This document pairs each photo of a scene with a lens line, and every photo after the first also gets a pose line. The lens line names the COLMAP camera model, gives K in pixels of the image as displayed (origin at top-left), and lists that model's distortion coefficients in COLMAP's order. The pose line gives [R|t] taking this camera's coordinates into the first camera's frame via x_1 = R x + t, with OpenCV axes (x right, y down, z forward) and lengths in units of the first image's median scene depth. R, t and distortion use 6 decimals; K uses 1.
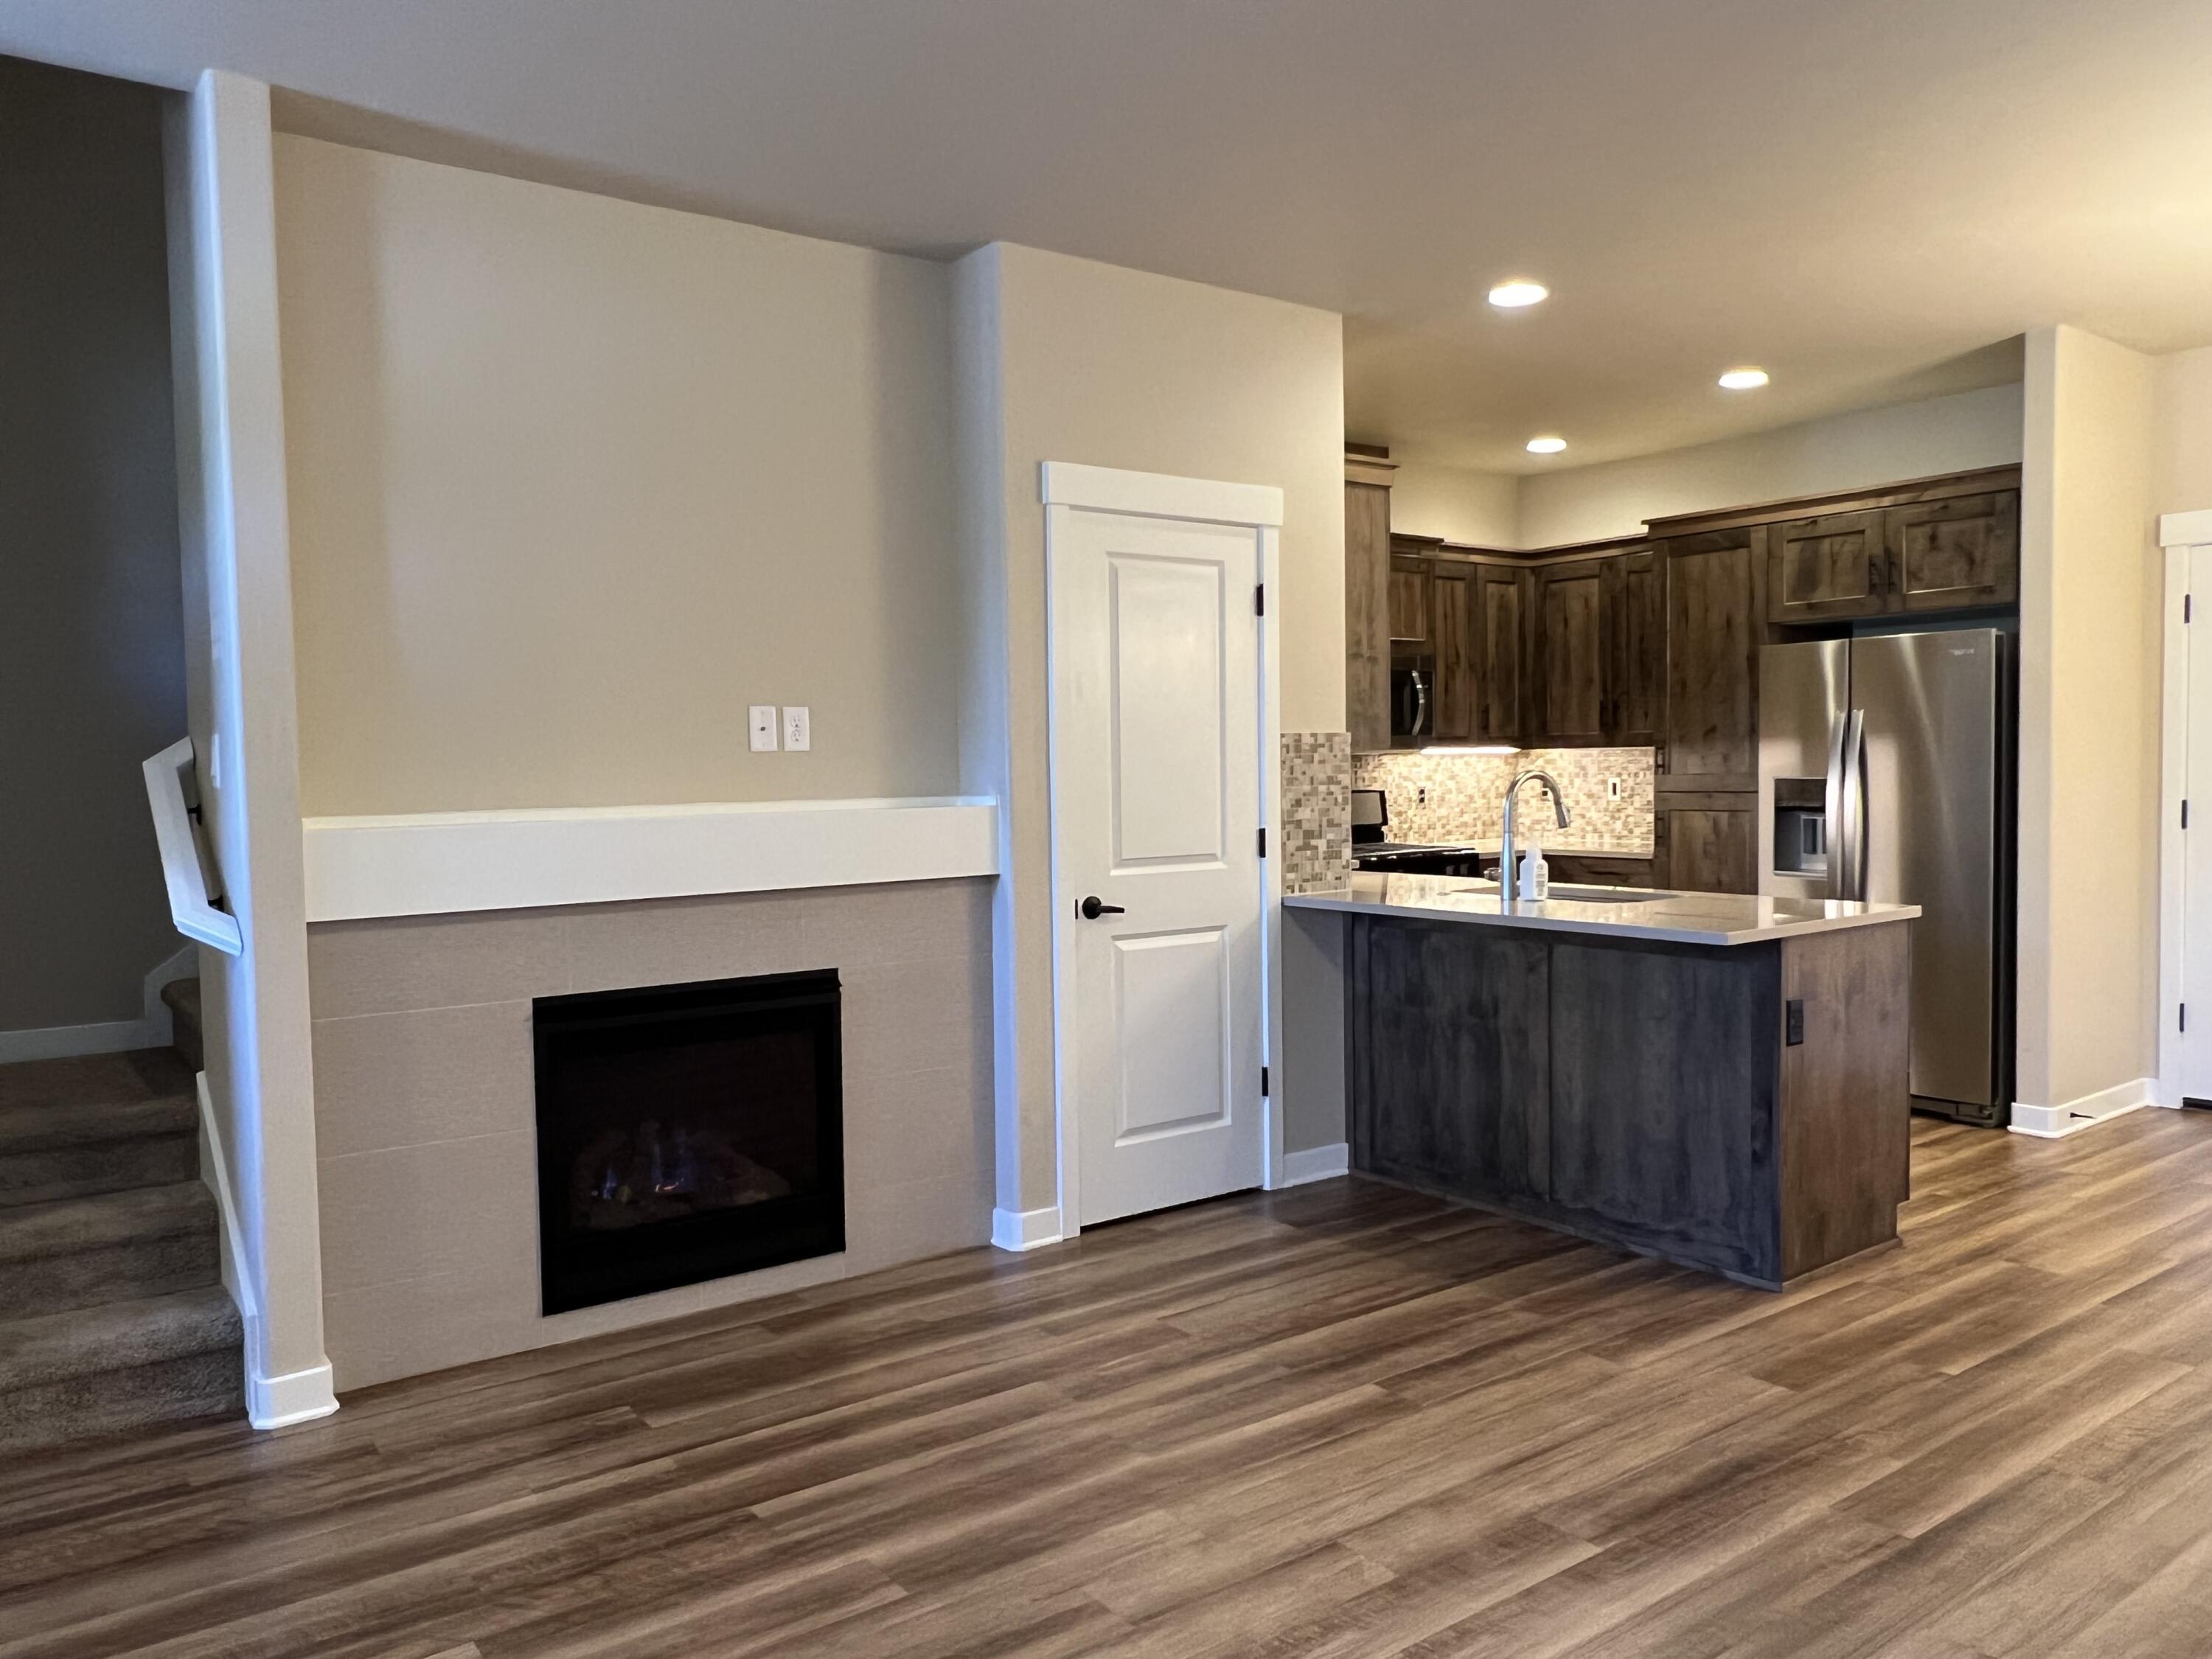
lens RADIAL K [[1583.7, 0, 1098.2], [0, 1583.7, 837.8], [0, 0, 1]] dist [0.001306, -0.005674]
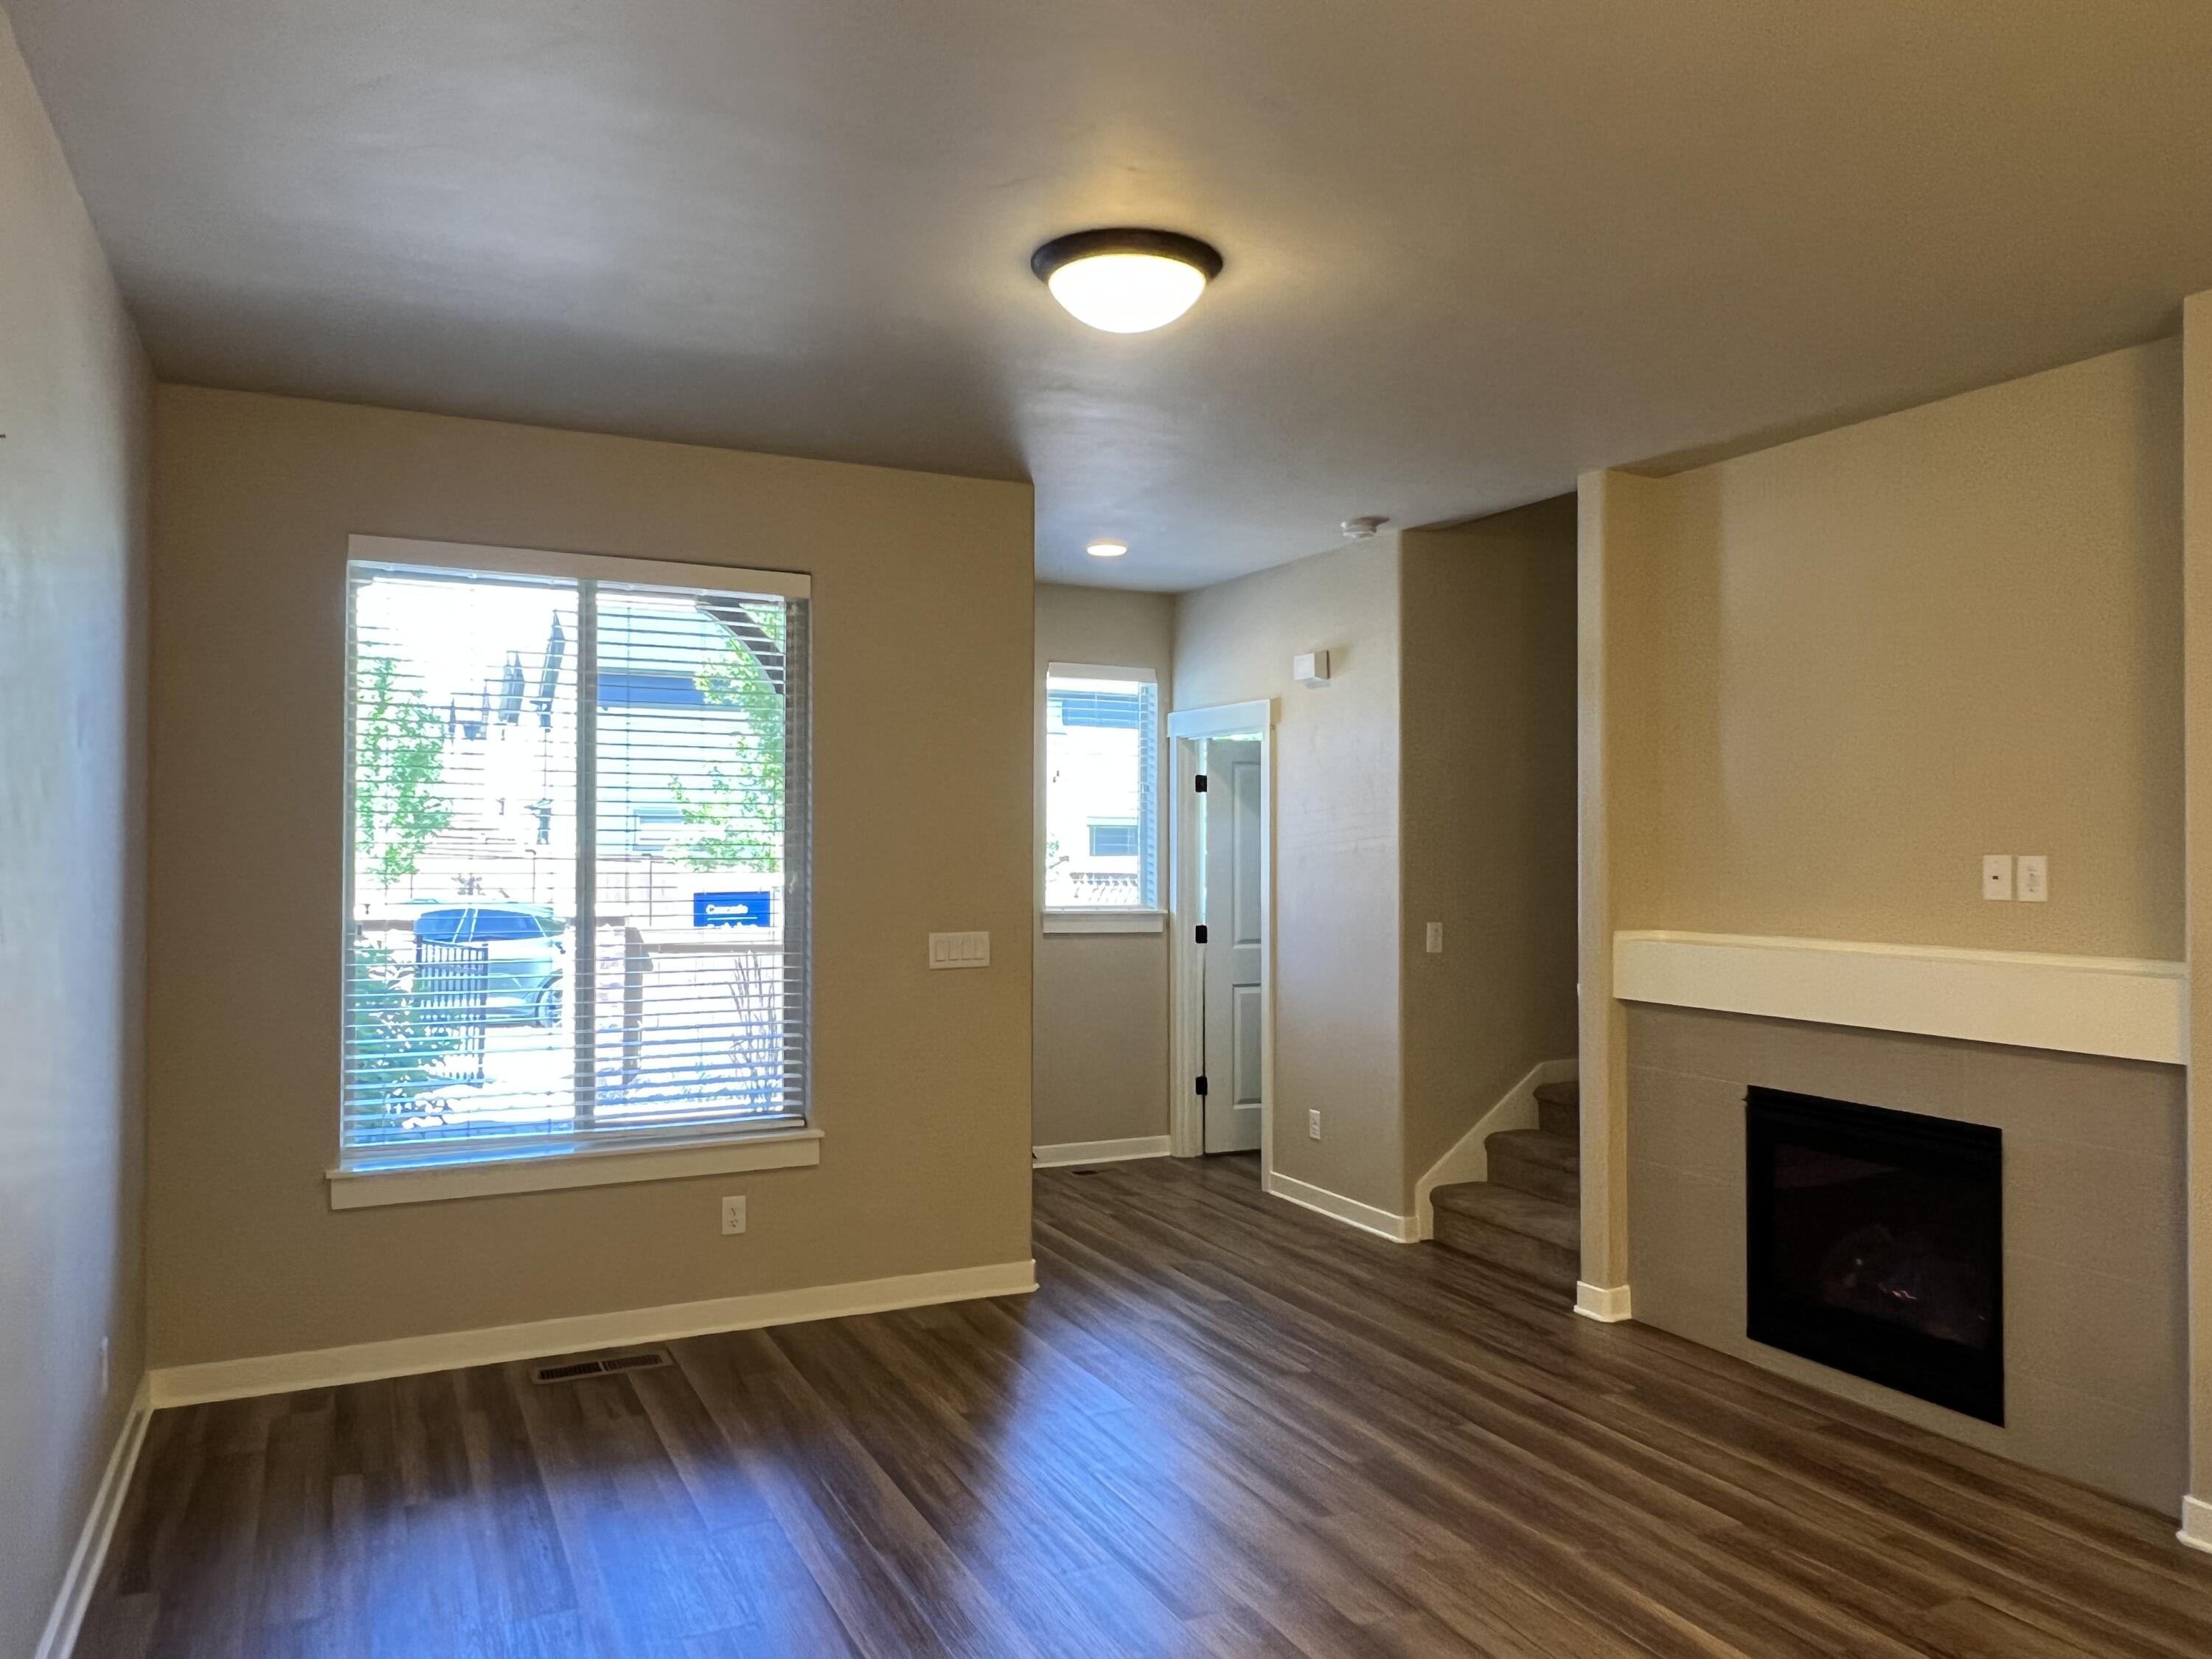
lens RADIAL K [[1537.5, 0, 1102.4], [0, 1537.5, 829.9], [0, 0, 1]] dist [0.000446, -0.001879]
pose [[-0.175232, 0.007210, -0.984501, 0.708620], [-0.046599, 0.998792, 0.015609, -0.073638], [0.983424, 0.048612, -0.174684, 0.513136]]
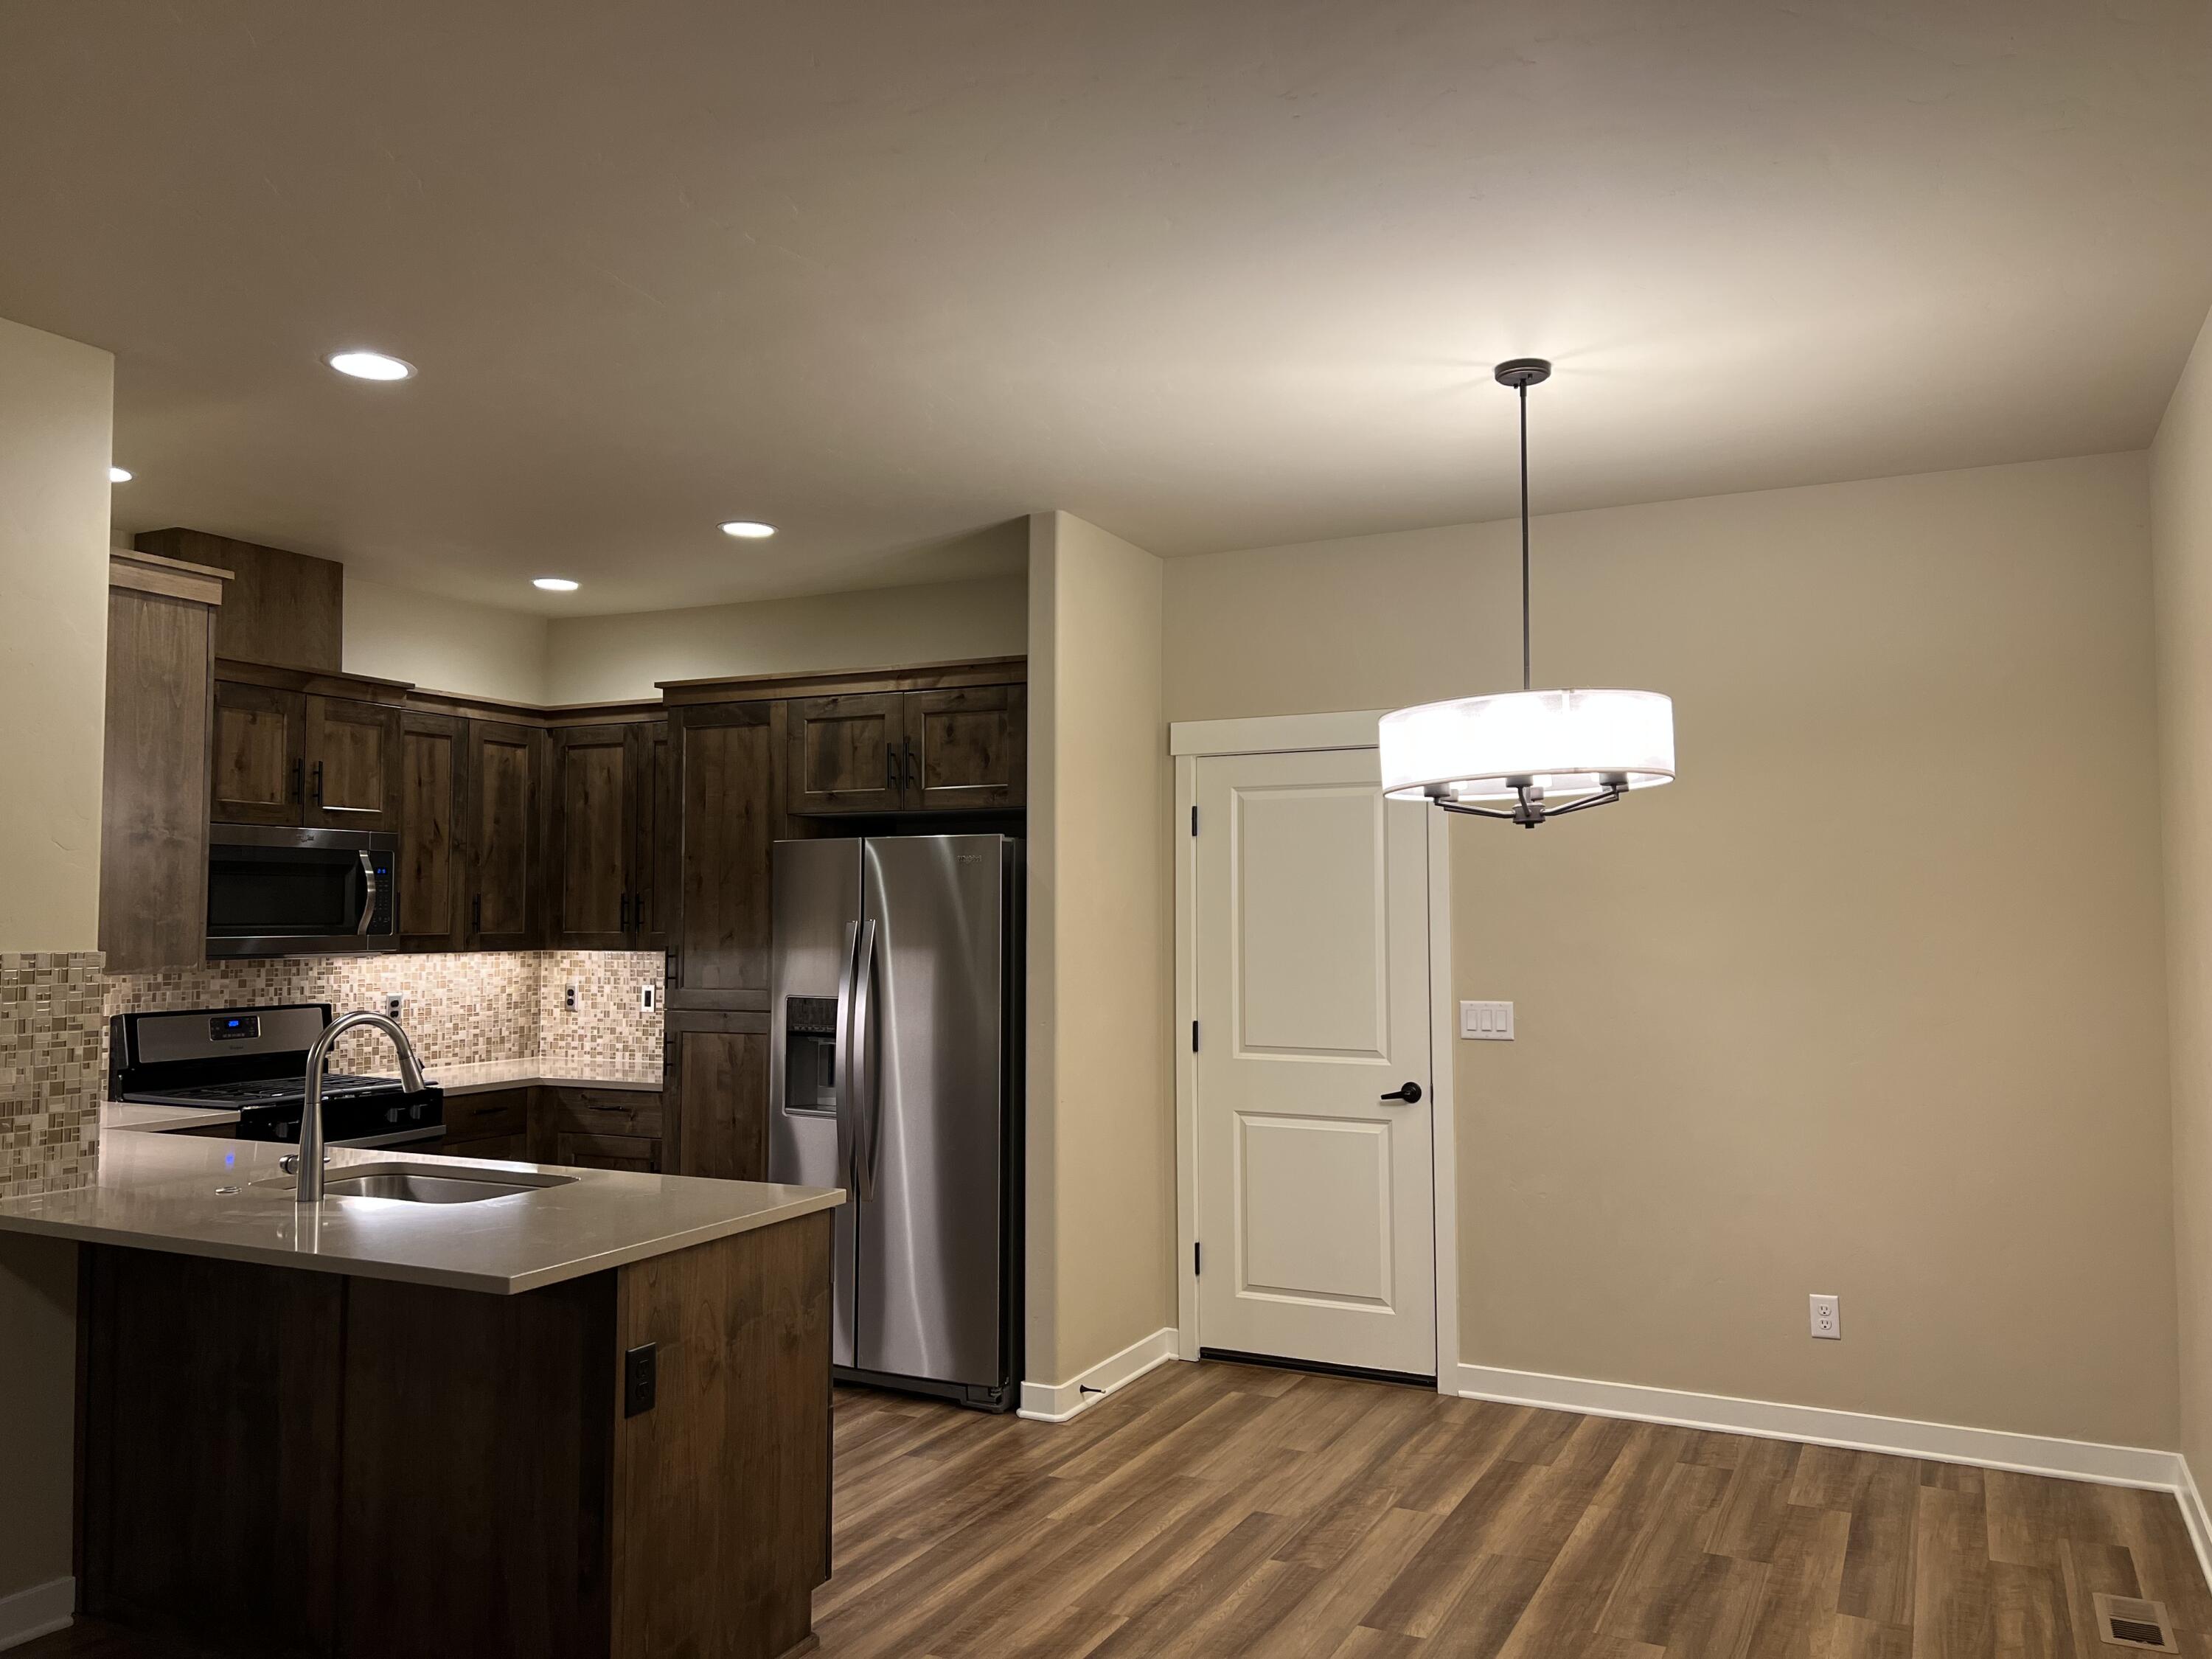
lens RADIAL K [[1658.8, 0, 1121.5], [0, 1658.8, 836.9], [0, 0, 1]] dist [0.055375, -0.054235]
pose [[0.887260, 0.039964, 0.459536, 0.217521], [0.005948, 0.995166, -0.098029, -0.043294], [-0.461232, 0.089710, 0.882733, 0.160247]]
